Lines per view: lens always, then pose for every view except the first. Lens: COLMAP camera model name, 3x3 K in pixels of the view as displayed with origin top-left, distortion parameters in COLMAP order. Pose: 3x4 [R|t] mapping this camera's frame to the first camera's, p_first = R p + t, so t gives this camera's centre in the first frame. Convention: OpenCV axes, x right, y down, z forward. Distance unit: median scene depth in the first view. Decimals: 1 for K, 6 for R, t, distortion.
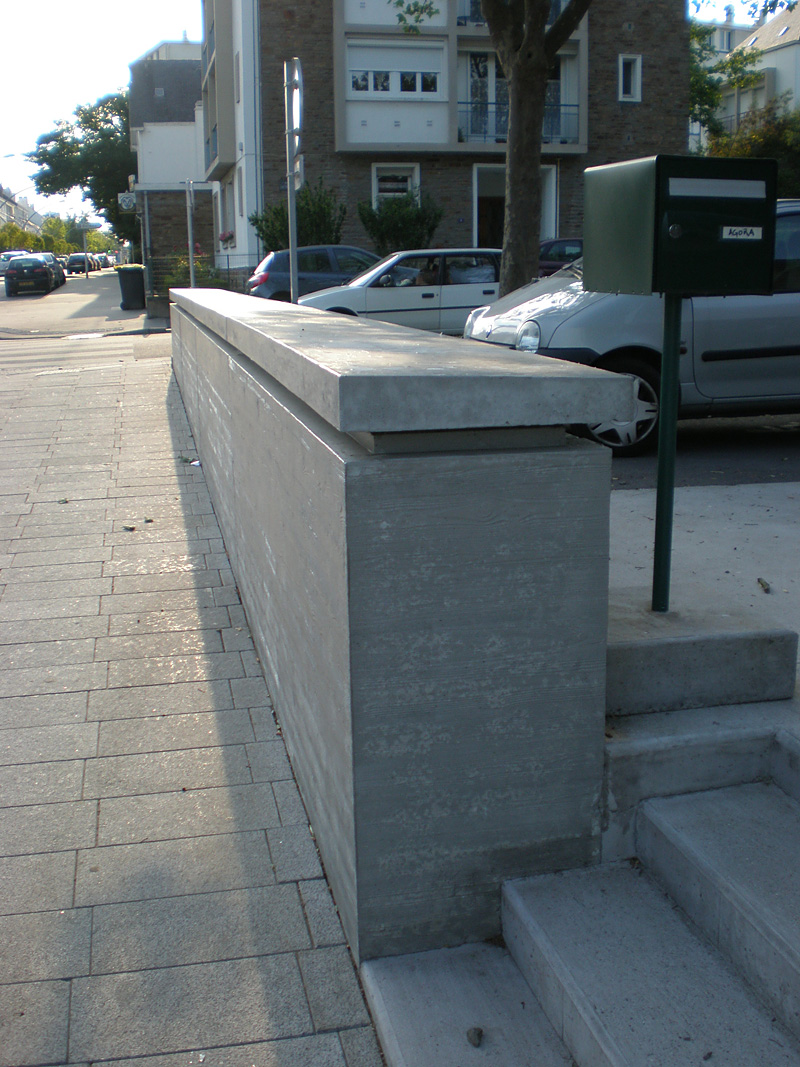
lens RADIAL K [[1201.9, 0, 400.0], [0, 1201.9, 533.5], [0, 0, 1]] dist [-0.060823, -0.165093]
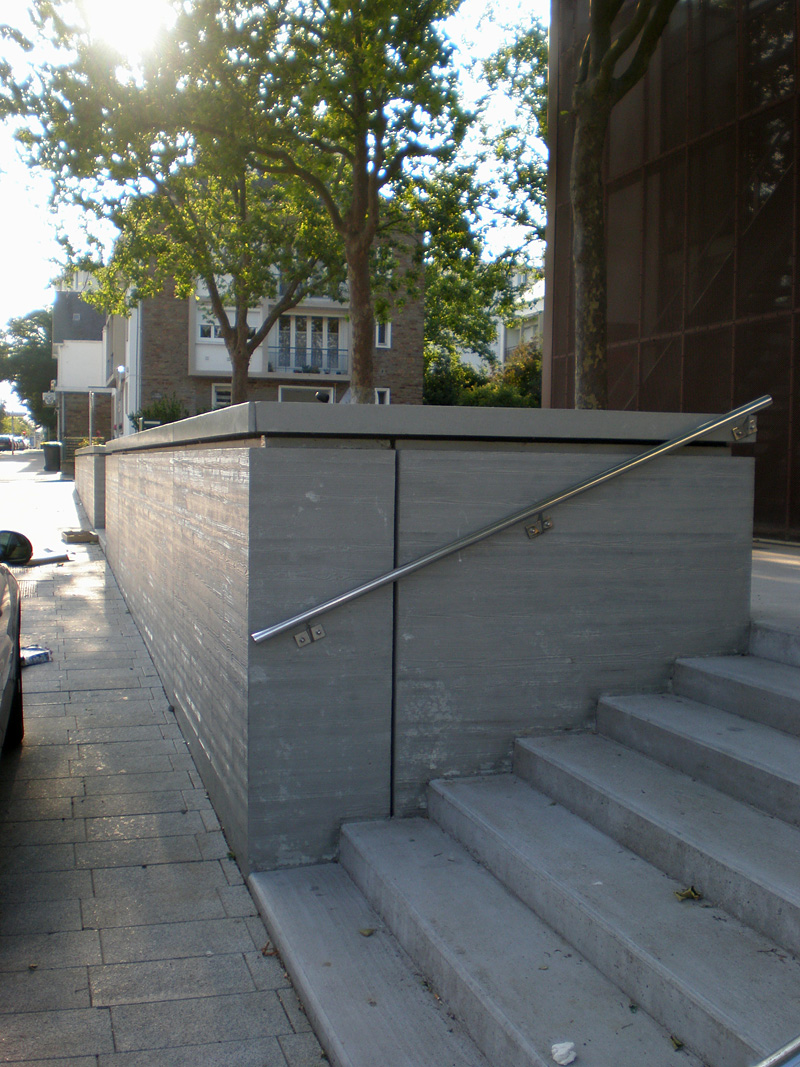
lens RADIAL K [[1201.9, 0, 400.0], [0, 1201.9, 533.5], [0, 0, 1]] dist [-0.060823, -0.165093]
pose [[0.996793, 0.024930, 0.076039, 0.091506], [-0.012572, 0.987220, -0.158864, 0.109508], [-0.079027, 0.157398, 0.984368, -0.450705]]
